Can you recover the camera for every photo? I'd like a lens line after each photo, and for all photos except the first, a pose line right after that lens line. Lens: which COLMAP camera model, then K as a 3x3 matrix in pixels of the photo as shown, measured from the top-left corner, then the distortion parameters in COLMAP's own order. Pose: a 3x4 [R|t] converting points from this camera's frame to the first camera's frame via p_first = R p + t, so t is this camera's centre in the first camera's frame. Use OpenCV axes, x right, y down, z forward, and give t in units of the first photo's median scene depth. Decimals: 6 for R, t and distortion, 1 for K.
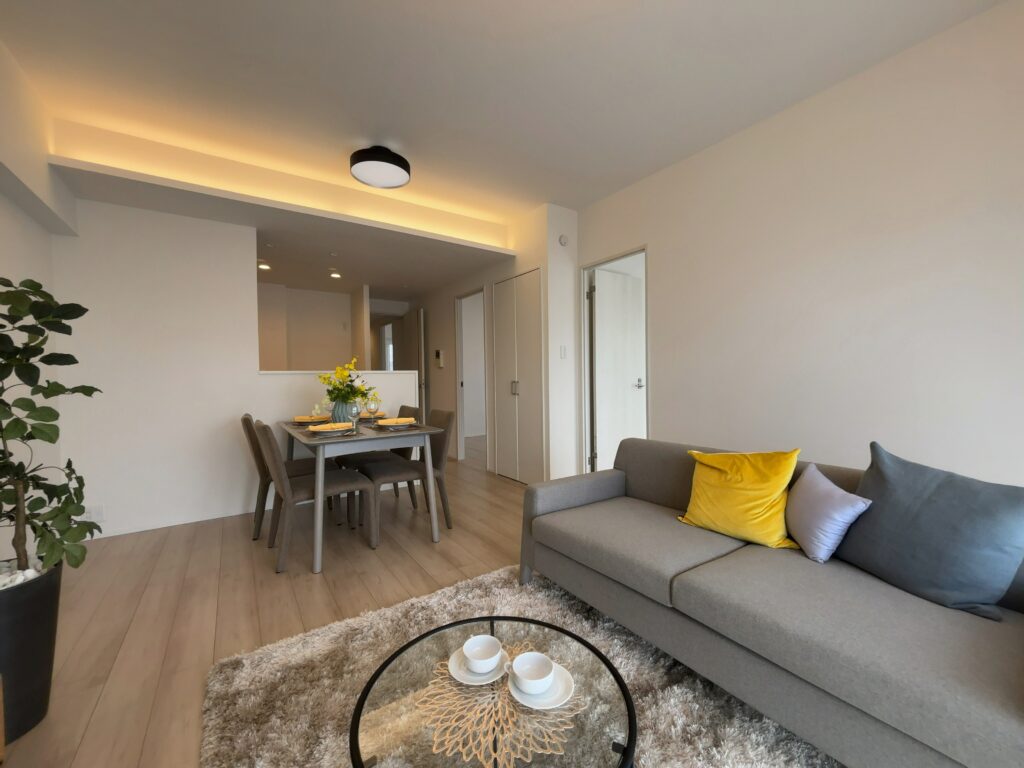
lens RADIAL K [[412.0, 0, 513.4], [0, 412.0, 382.8], [0, 0, 1]] dist [0.005884, -0.001410]
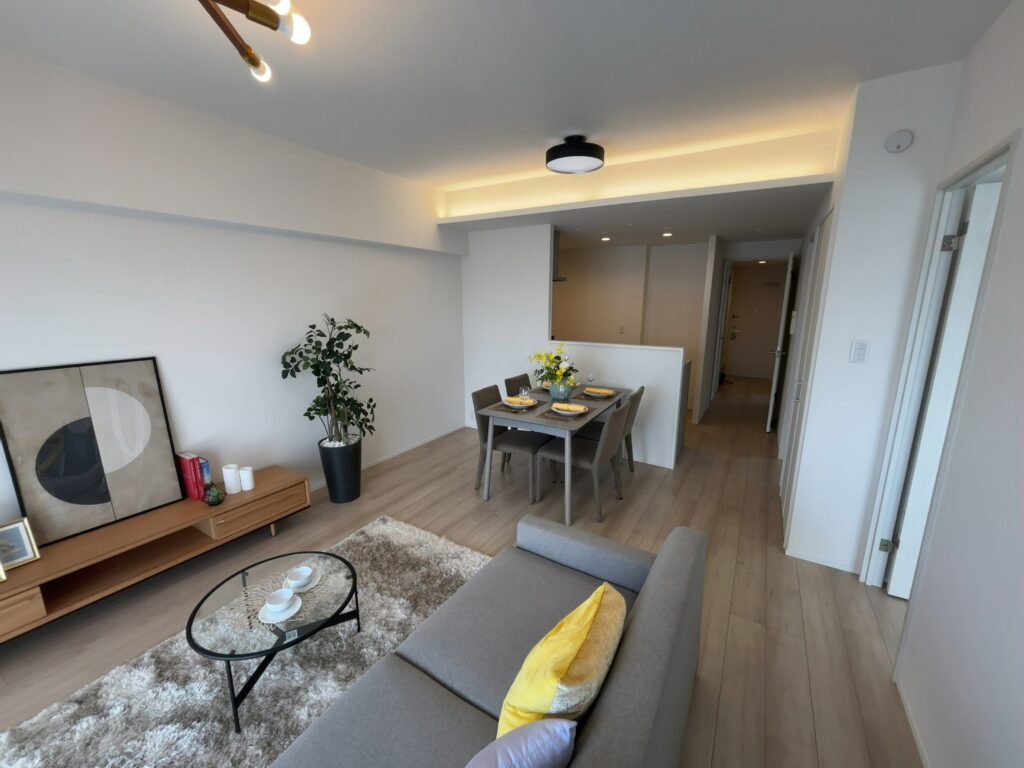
lens RADIAL K [[412.0, 0, 514.6], [0, 412.0, 381.9], [0, 0, 1]] dist [0.005884, -0.001410]
pose [[0.404804, 0.201228, -0.891987, 0.806085], [-0.023526, 0.977454, 0.209833, -0.259986], [0.914101, -0.063956, 0.400411, 0.575093]]
